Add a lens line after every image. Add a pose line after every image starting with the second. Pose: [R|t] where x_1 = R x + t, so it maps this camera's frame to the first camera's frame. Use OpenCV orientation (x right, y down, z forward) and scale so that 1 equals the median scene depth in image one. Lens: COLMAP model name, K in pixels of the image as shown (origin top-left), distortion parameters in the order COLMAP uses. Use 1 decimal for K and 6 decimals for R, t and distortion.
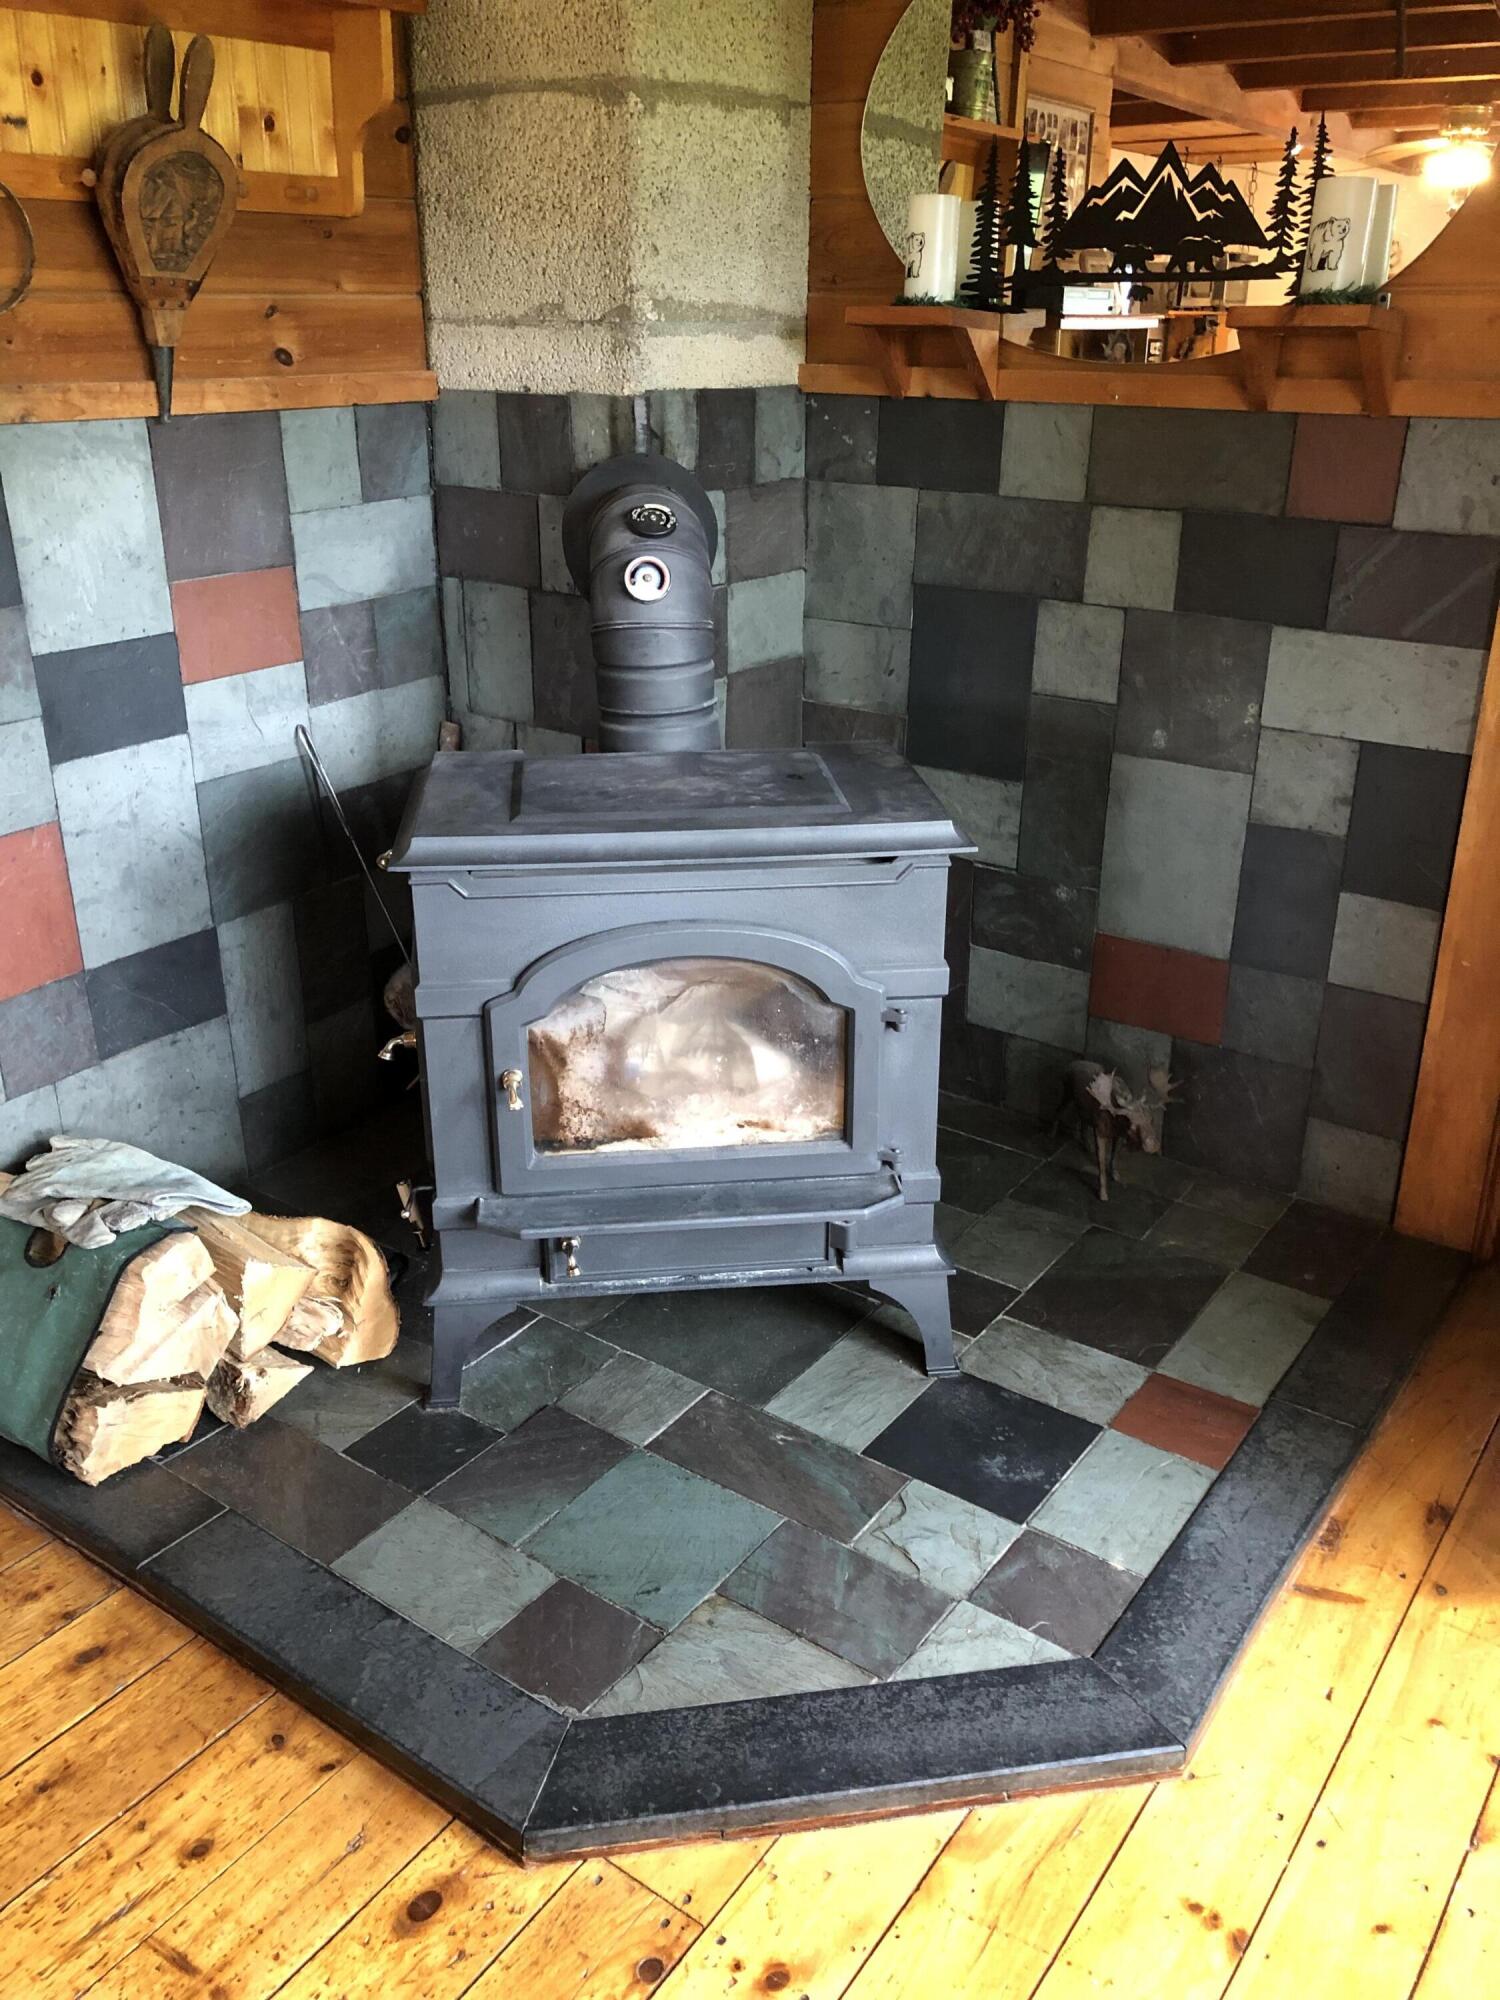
lens RADIAL K [[1634.1, 0, 722.6], [0, 1634.1, 970.8], [0, 0, 1]] dist [0.050295, -0.051093]
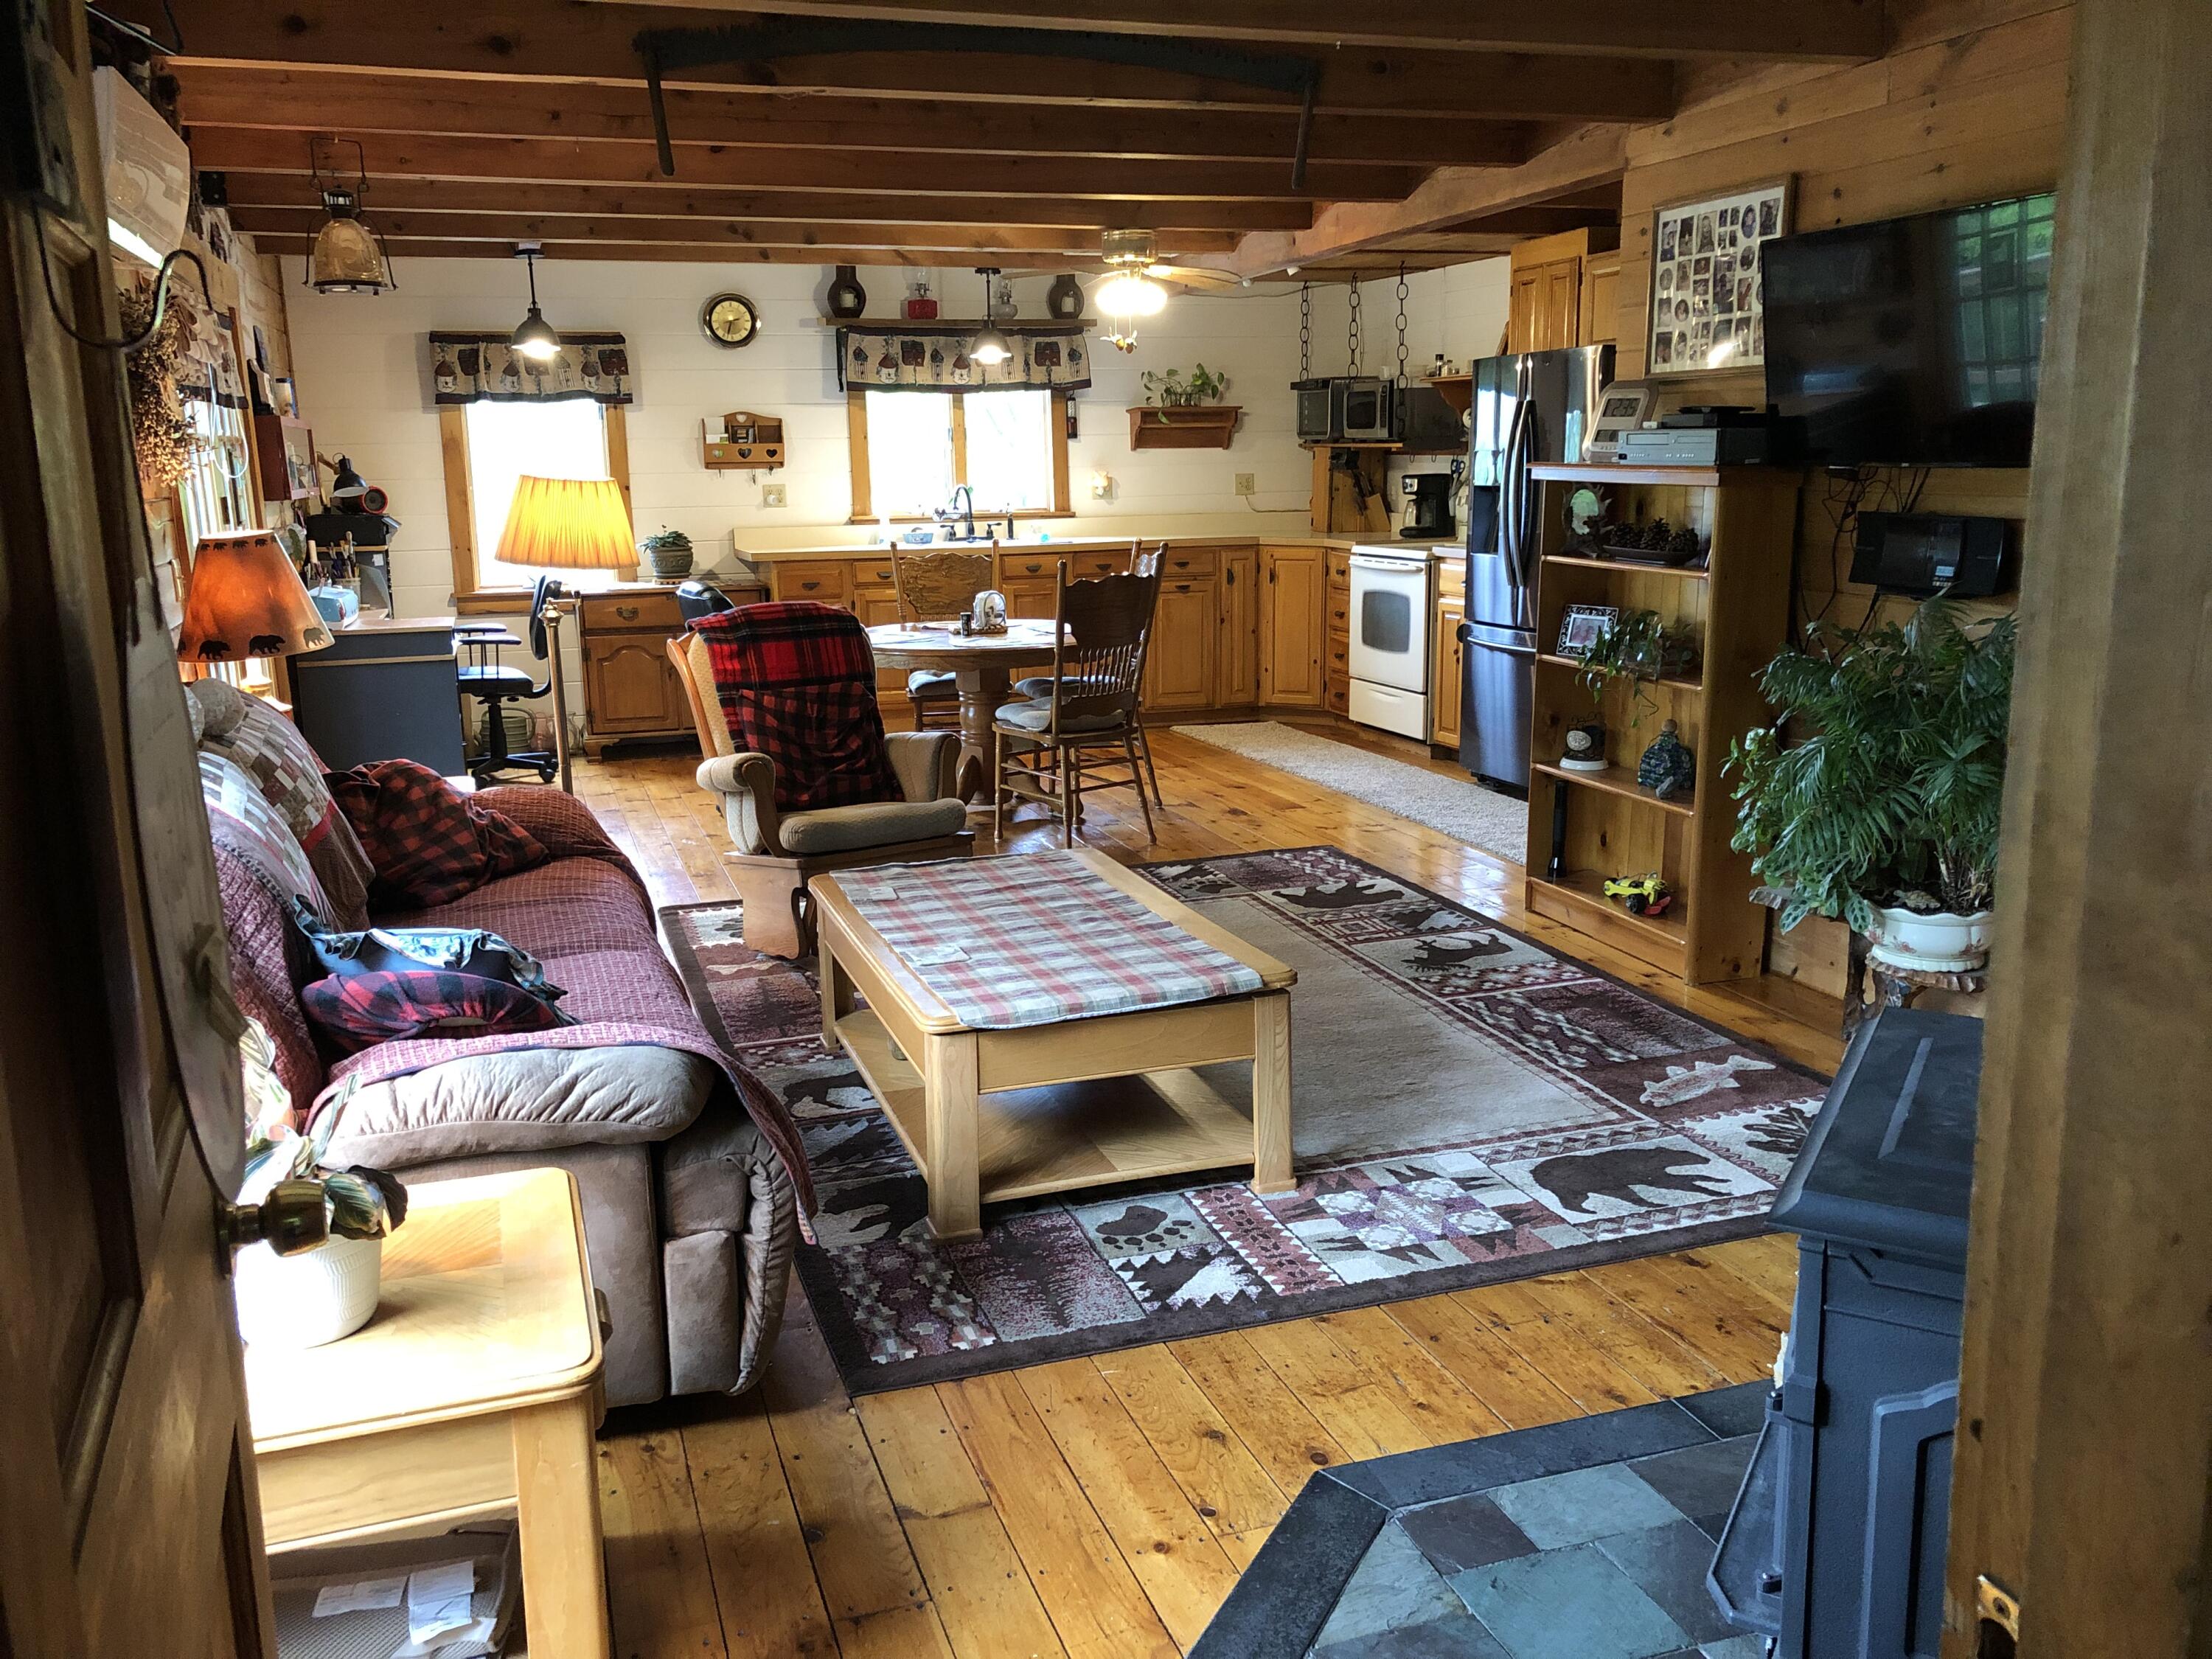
lens RADIAL K [[1807.4, 0, 1104.3], [0, 1807.4, 821.4], [0, 0, 1]] dist [0.050295, -0.051093]
pose [[-0.561261, 0.174731, -0.808984, 0.815939], [-0.296137, 0.870349, 0.393440, -0.393810], [0.772844, 0.460393, -0.436749, 0.856102]]
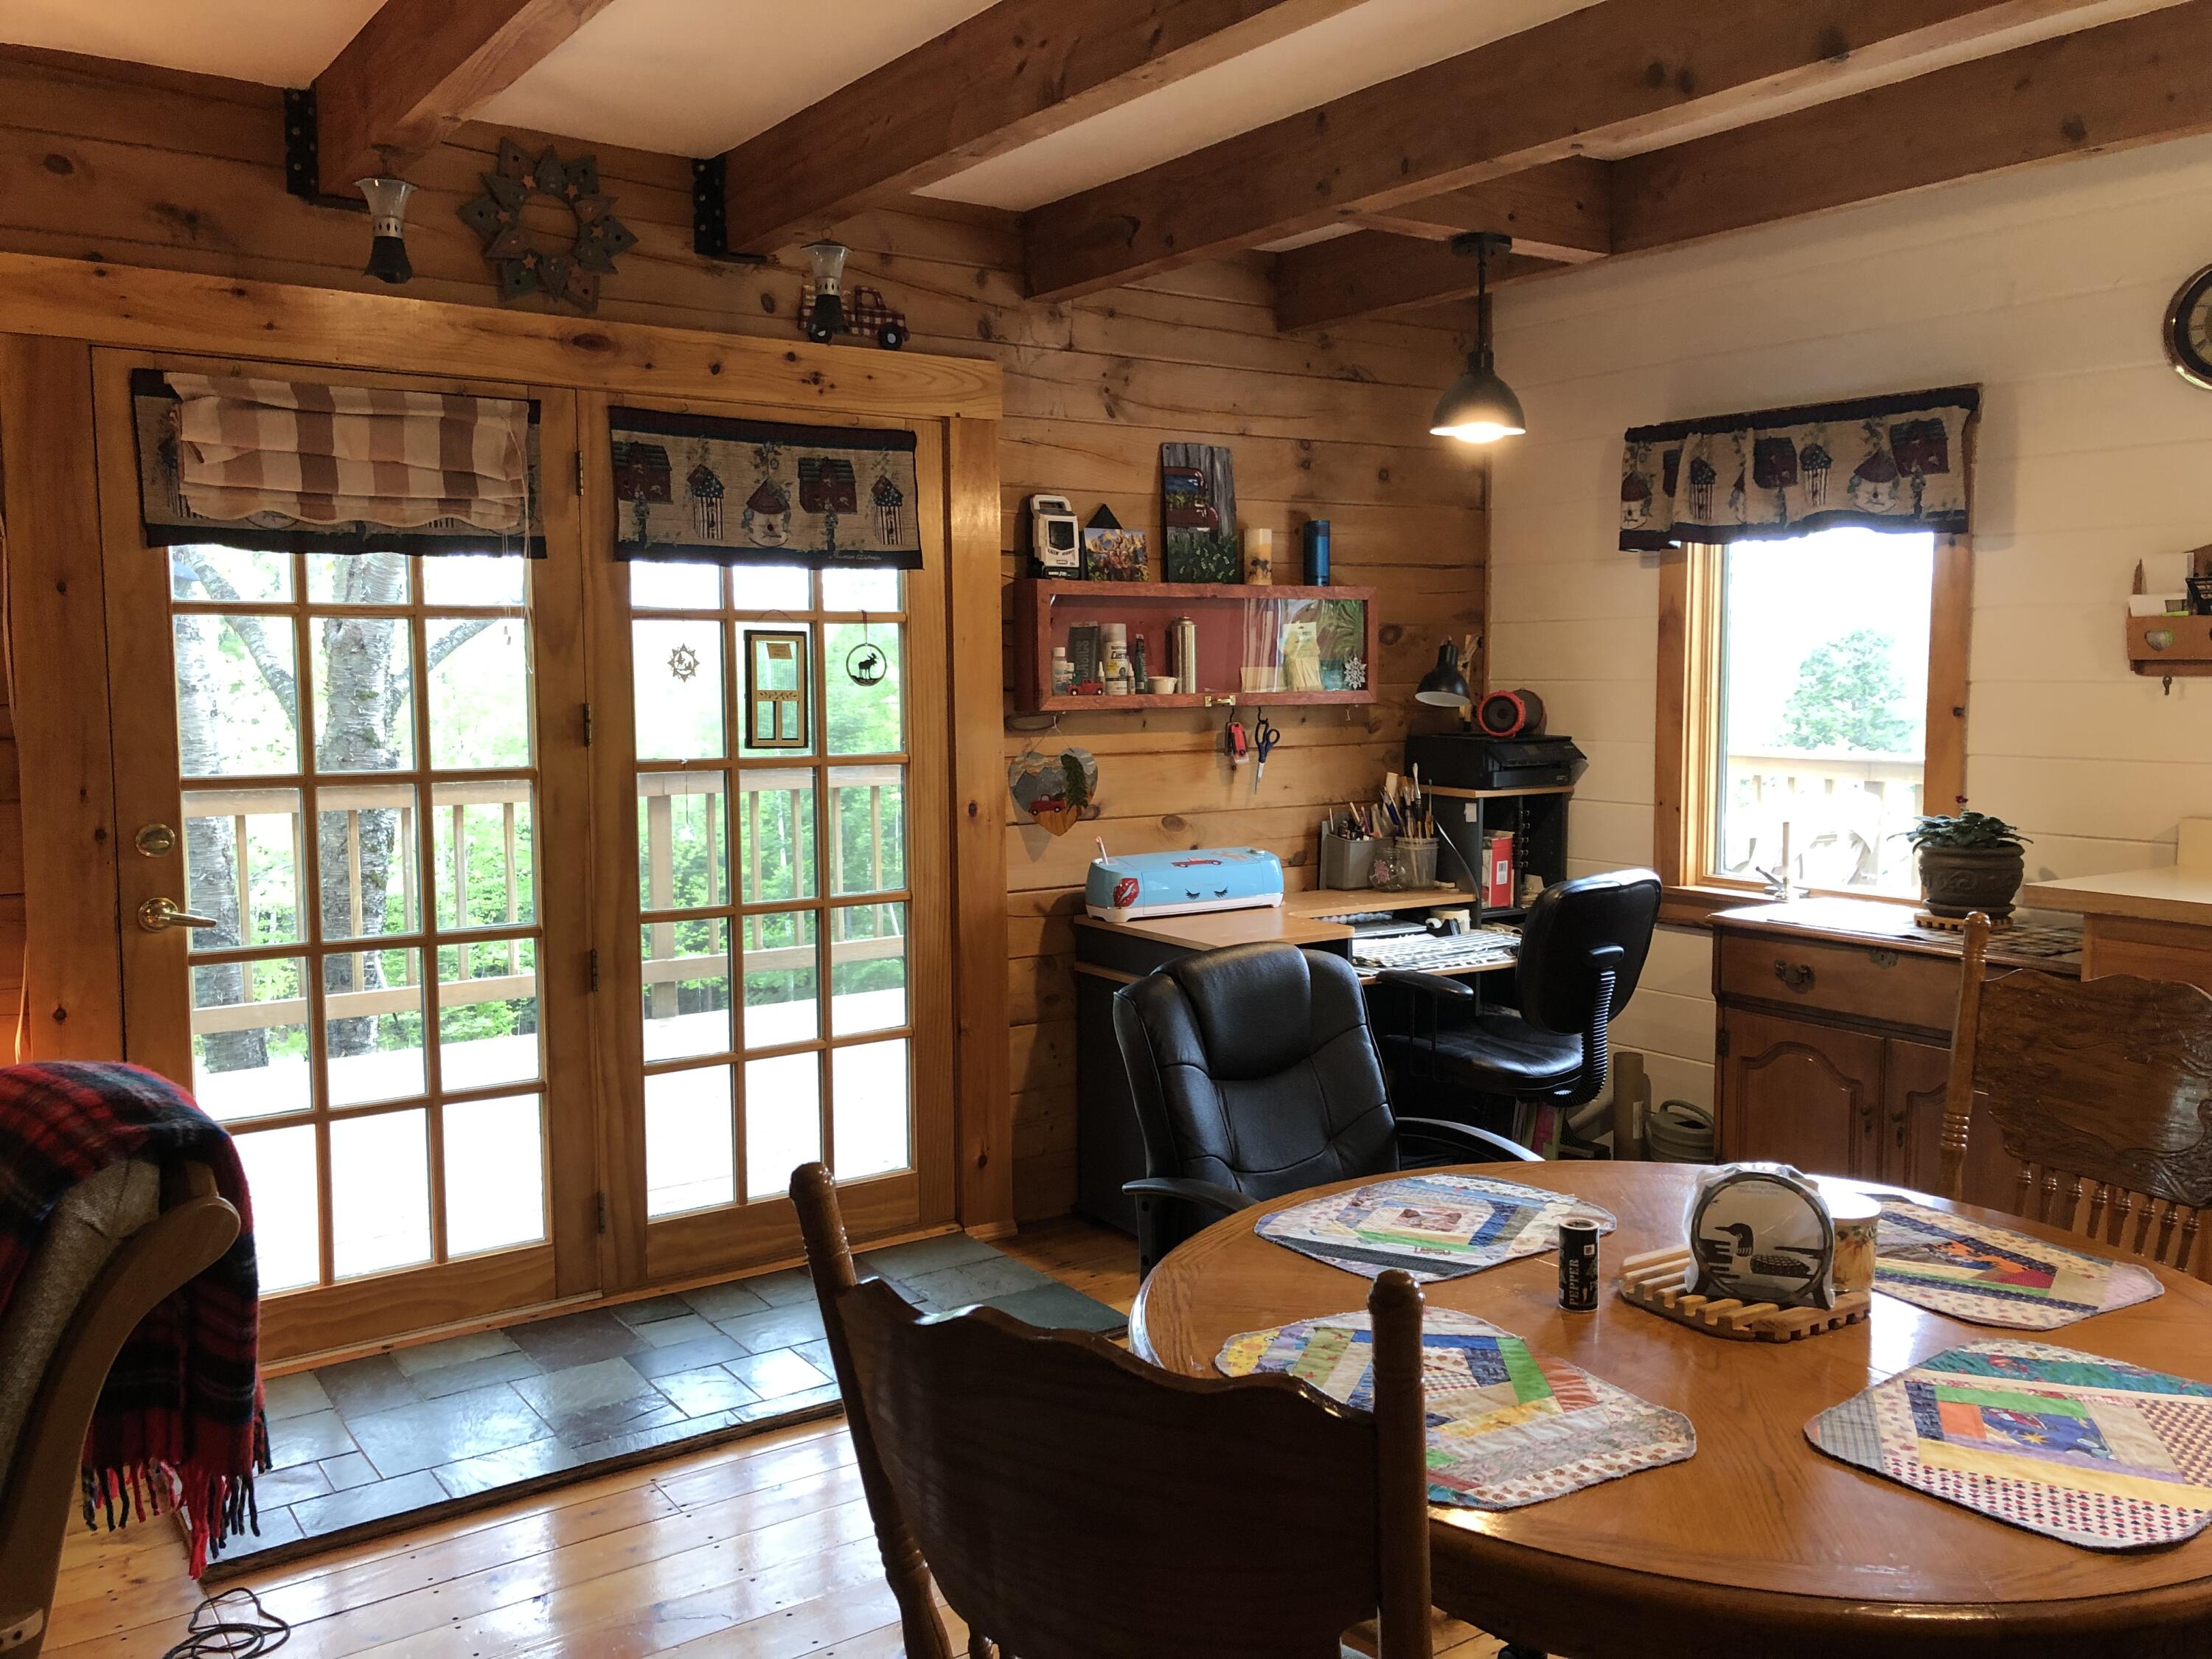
lens RADIAL K [[1807.4, 0, 1118.3], [0, 1807.4, 798.6], [0, 0, 1]] dist [0.050295, -0.051093]
pose [[-0.953970, -0.019828, 0.299247, -1.606825], [0.116625, 0.894746, 0.431077, 0.011509], [-0.276297, 0.446135, -0.851248, -0.134078]]
